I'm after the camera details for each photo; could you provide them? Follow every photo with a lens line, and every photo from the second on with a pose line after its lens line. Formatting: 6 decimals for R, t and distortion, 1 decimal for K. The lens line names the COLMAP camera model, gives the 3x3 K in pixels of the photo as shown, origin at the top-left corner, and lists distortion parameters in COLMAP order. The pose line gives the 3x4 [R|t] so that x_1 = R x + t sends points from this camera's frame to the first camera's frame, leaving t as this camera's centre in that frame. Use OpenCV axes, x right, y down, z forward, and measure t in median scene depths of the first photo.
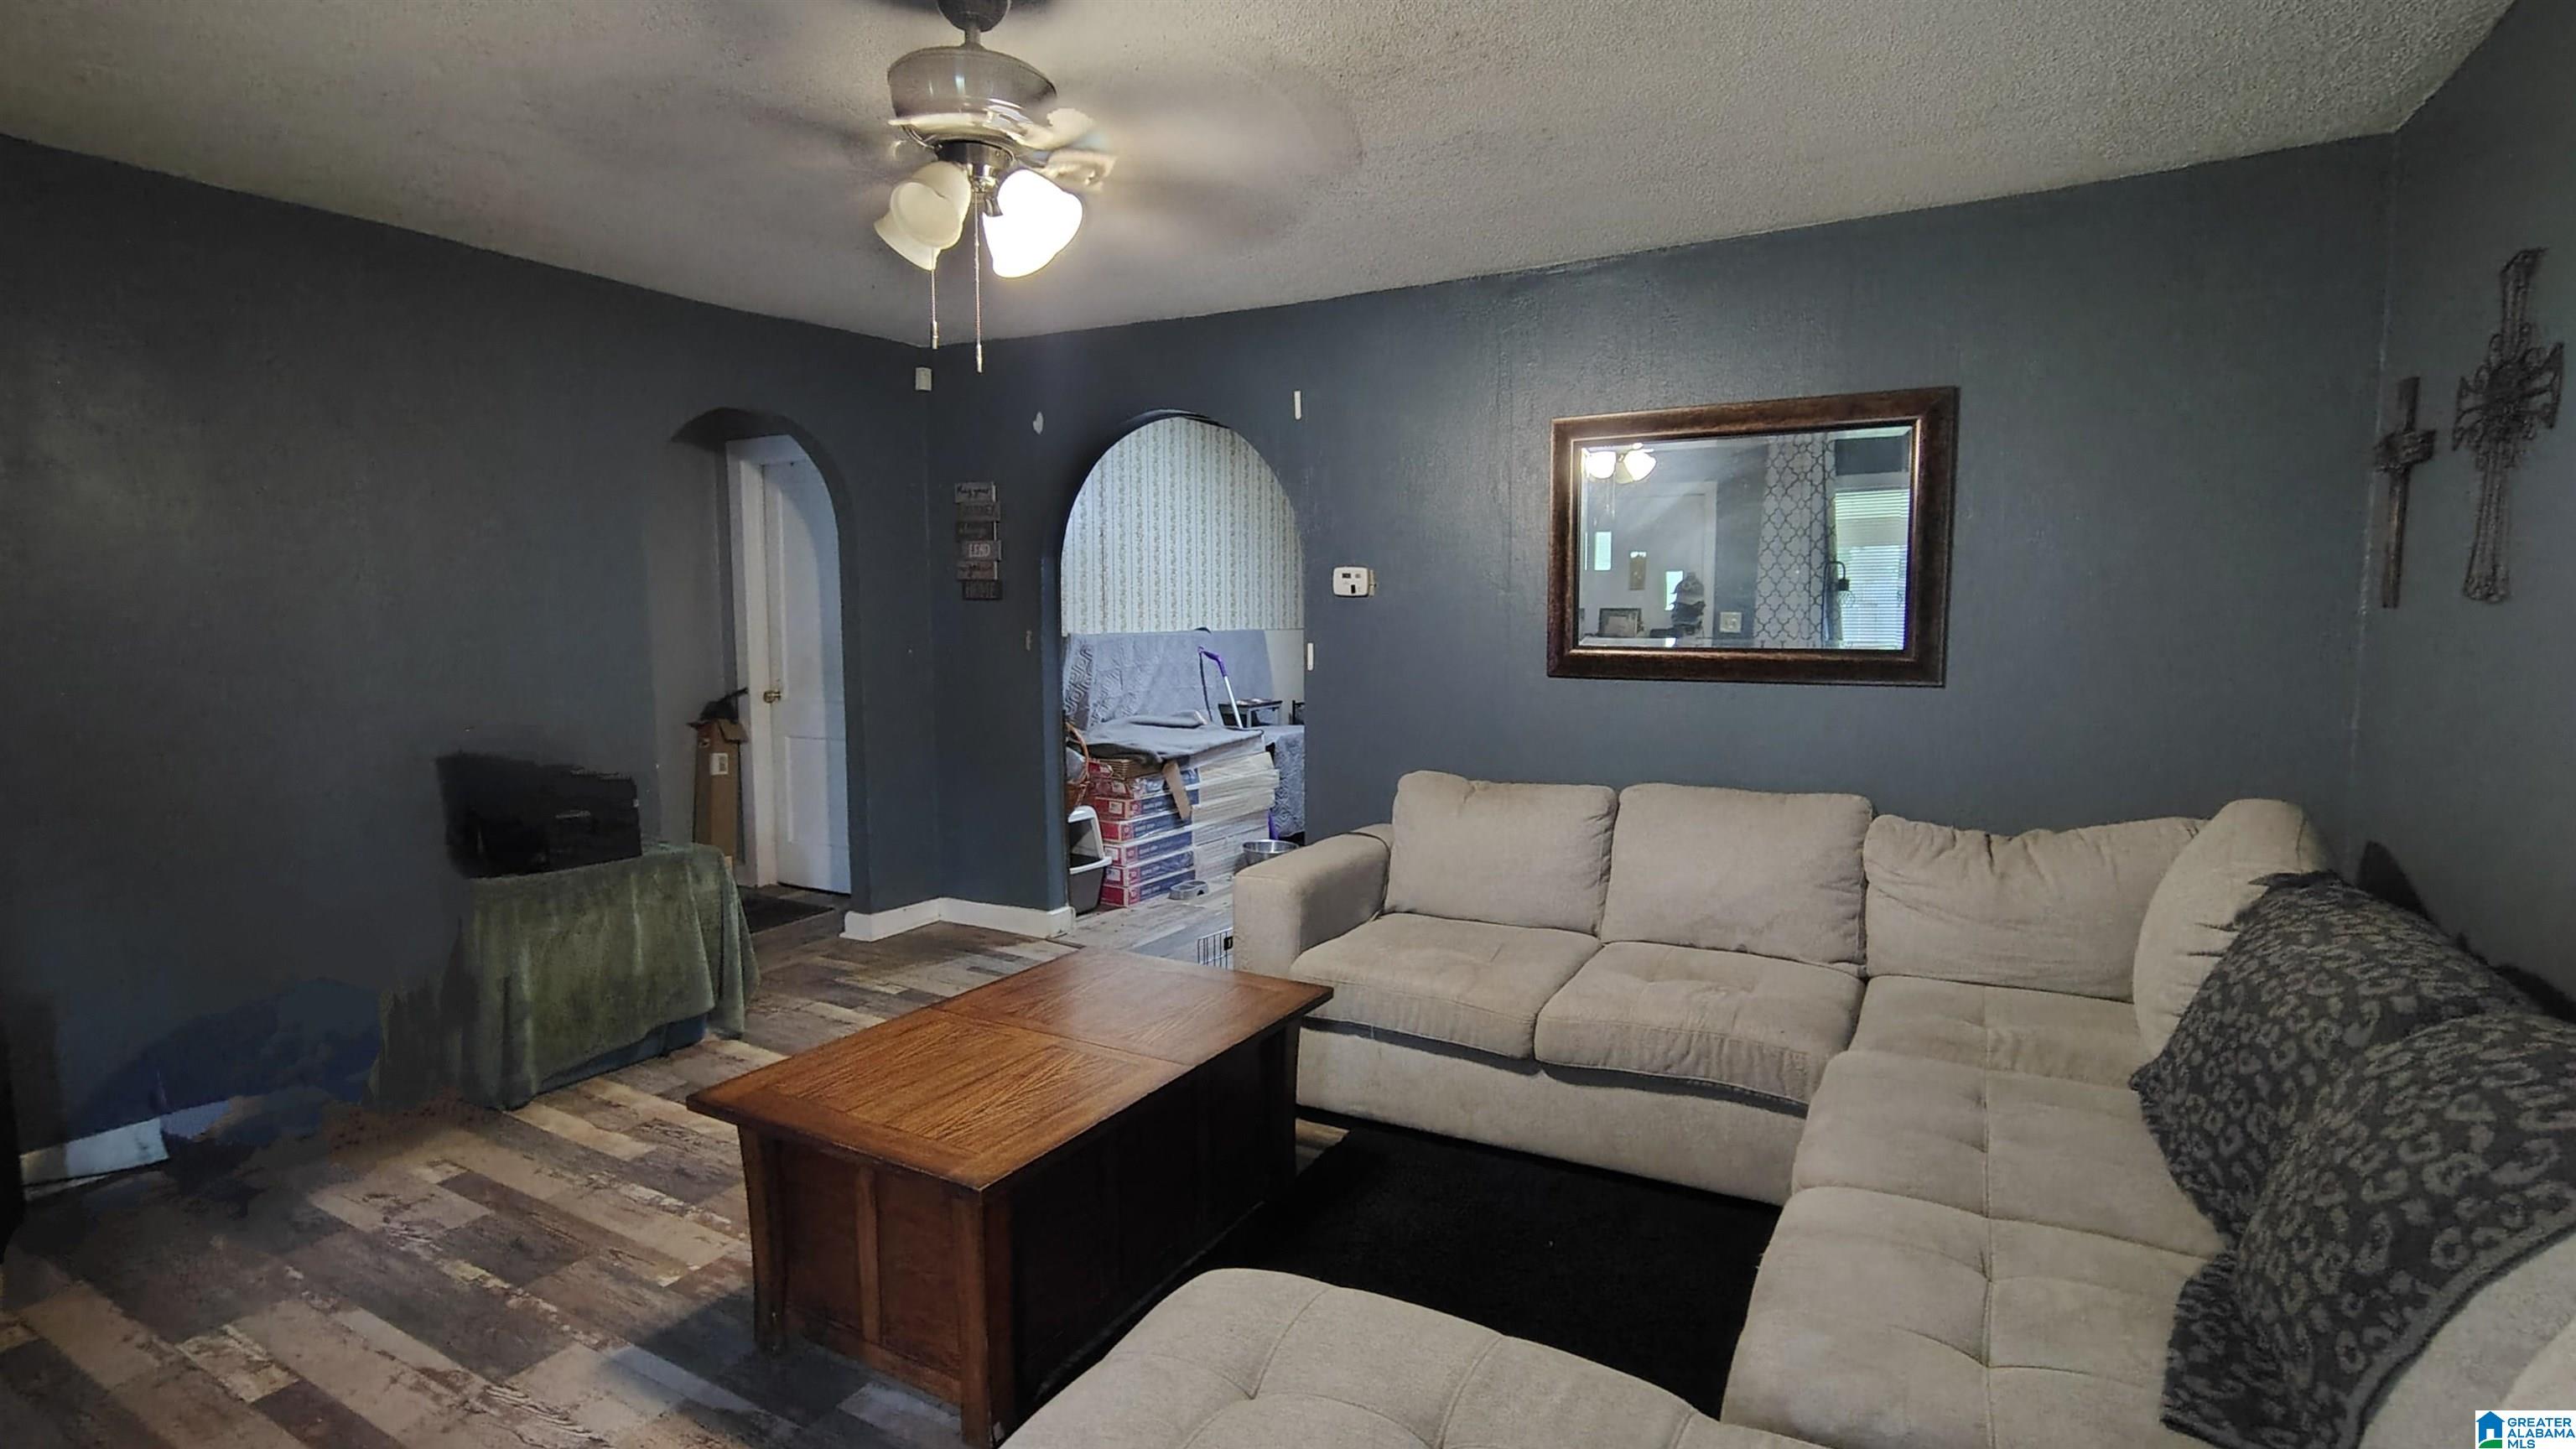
lens RADIAL K [[1191.4, 0, 1288.0], [0, 1191.4, 724.5], [0, 0, 1]] dist [-0.024557, 0.014510]
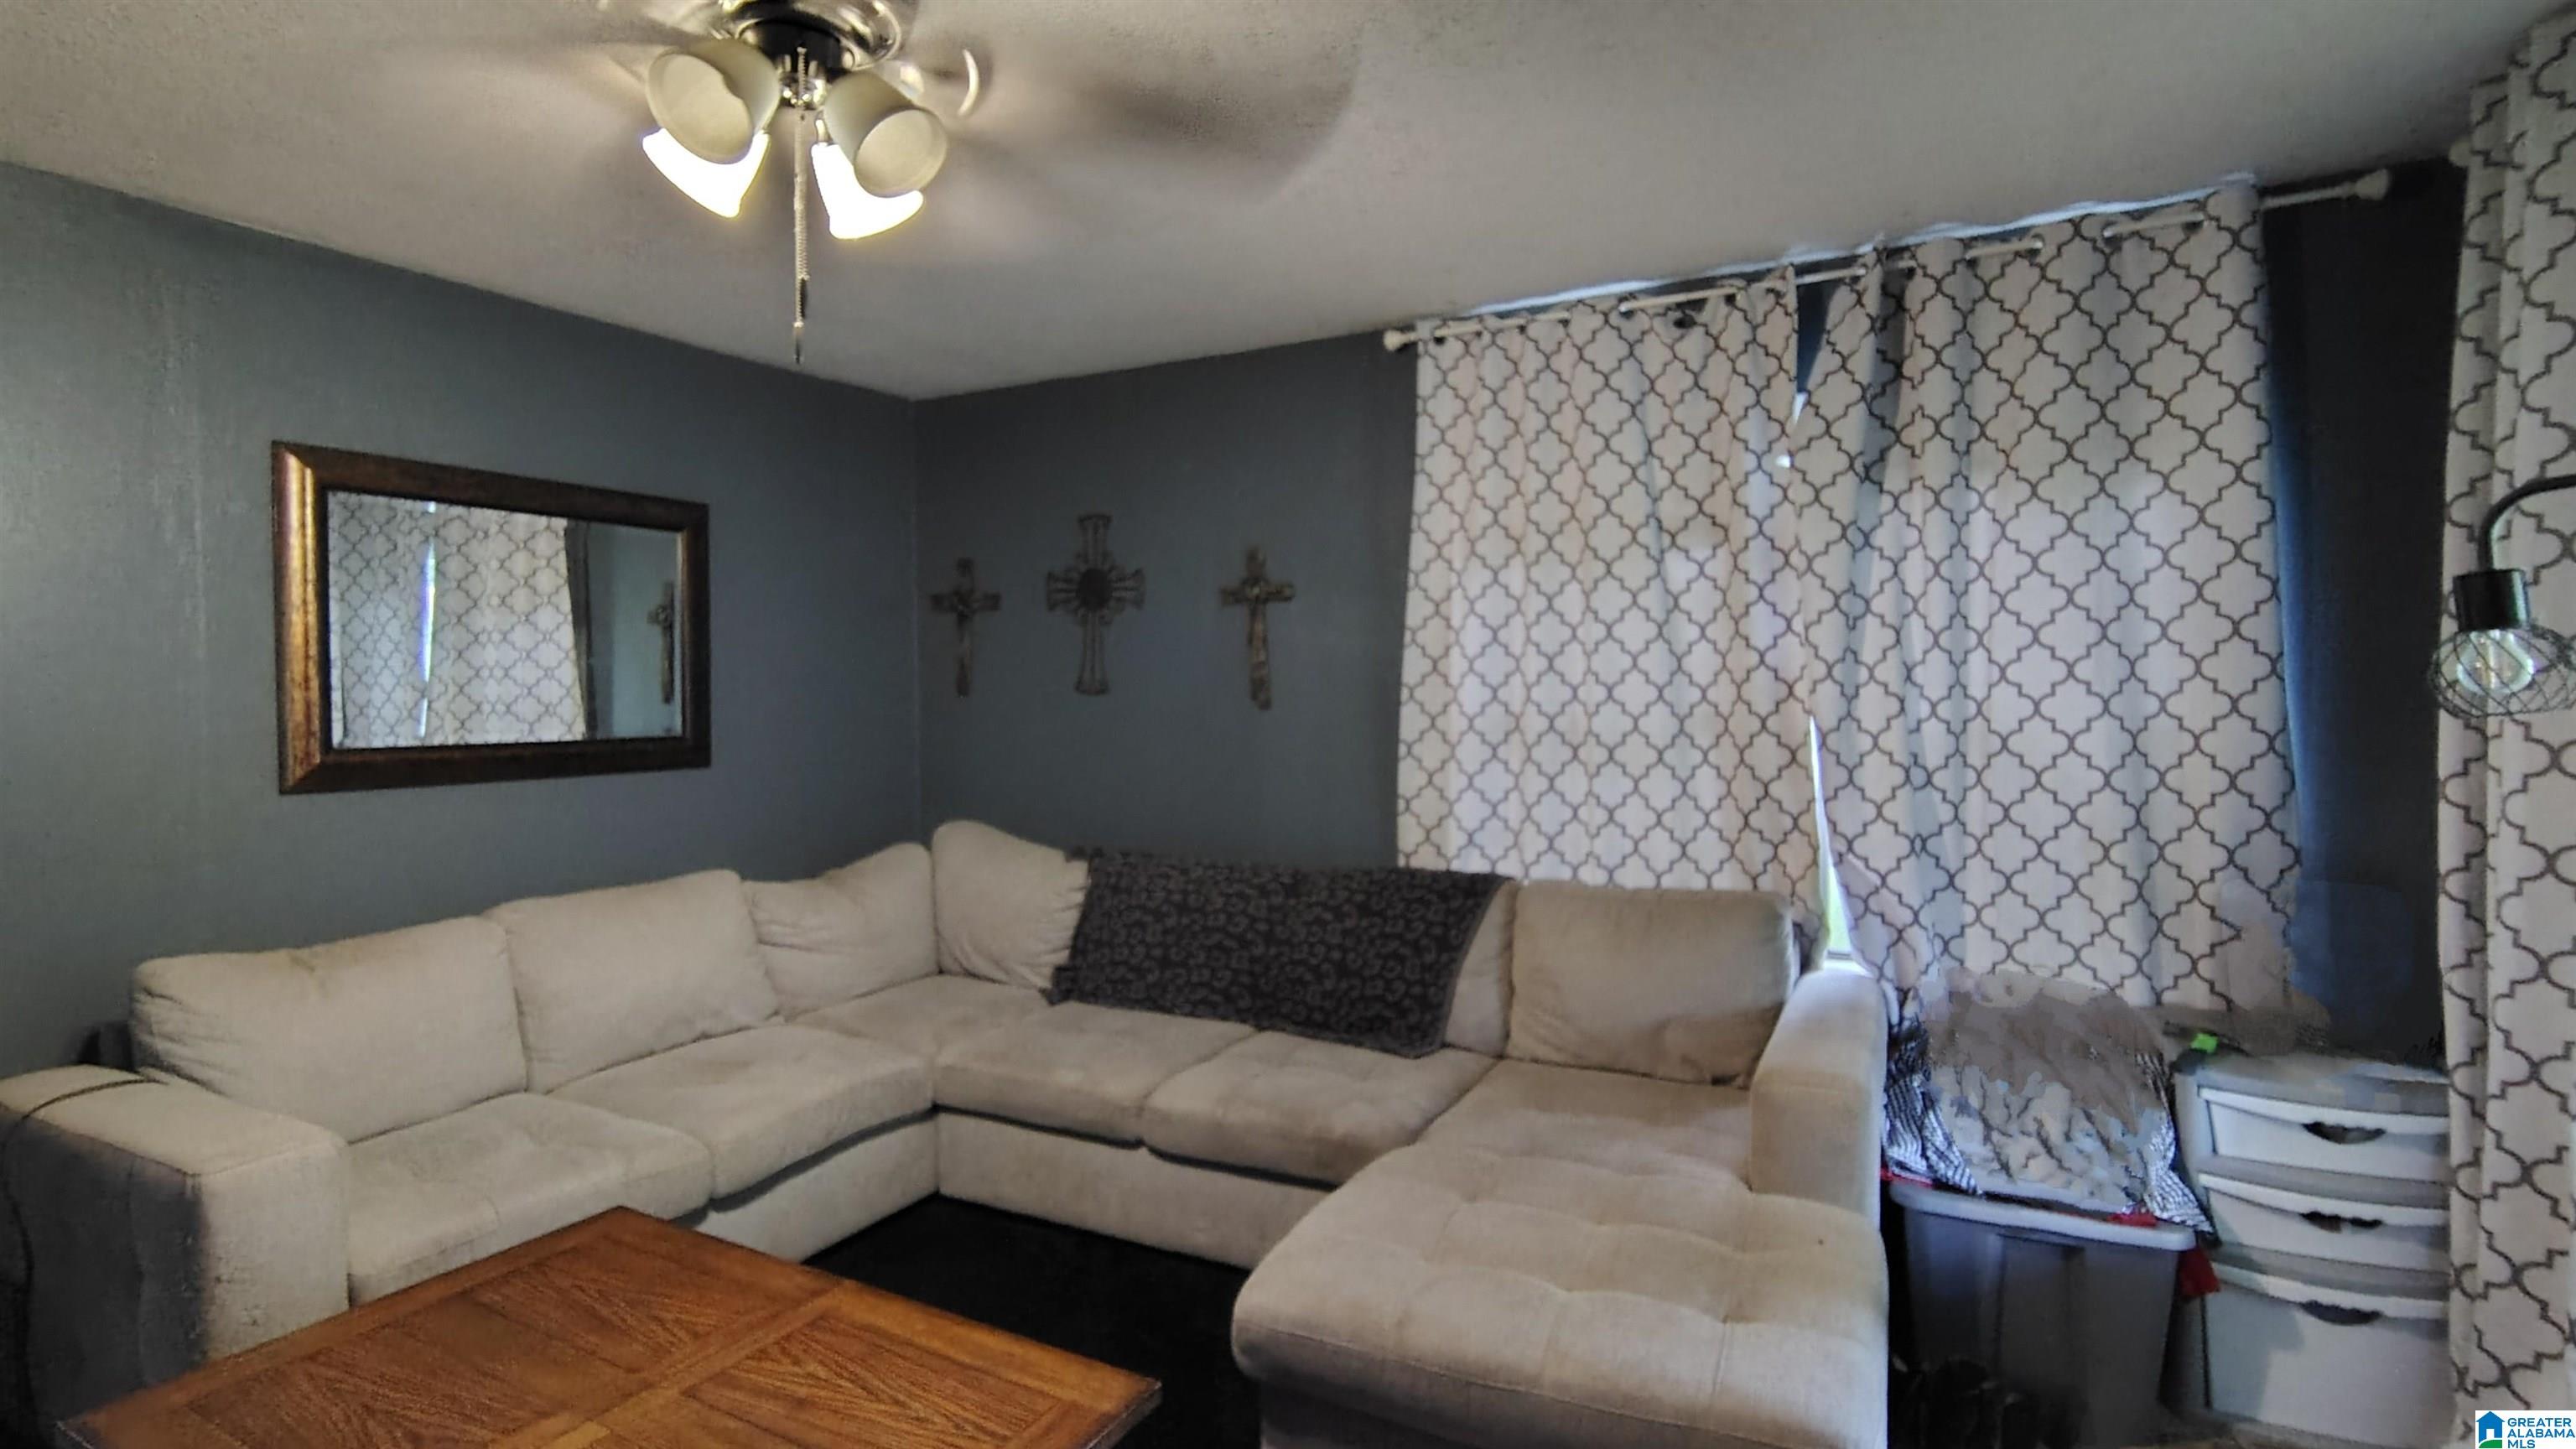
lens RADIAL K [[1191.4, 0, 1288.0], [0, 1191.4, 724.5], [0, 0, 1]] dist [-0.024557, 0.014510]
pose [[0.006564, -0.026731, 0.999621, -0.701898], [0.095057, 0.995133, 0.025987, -0.061052], [-0.995450, 0.094850, 0.009073, 0.545010]]
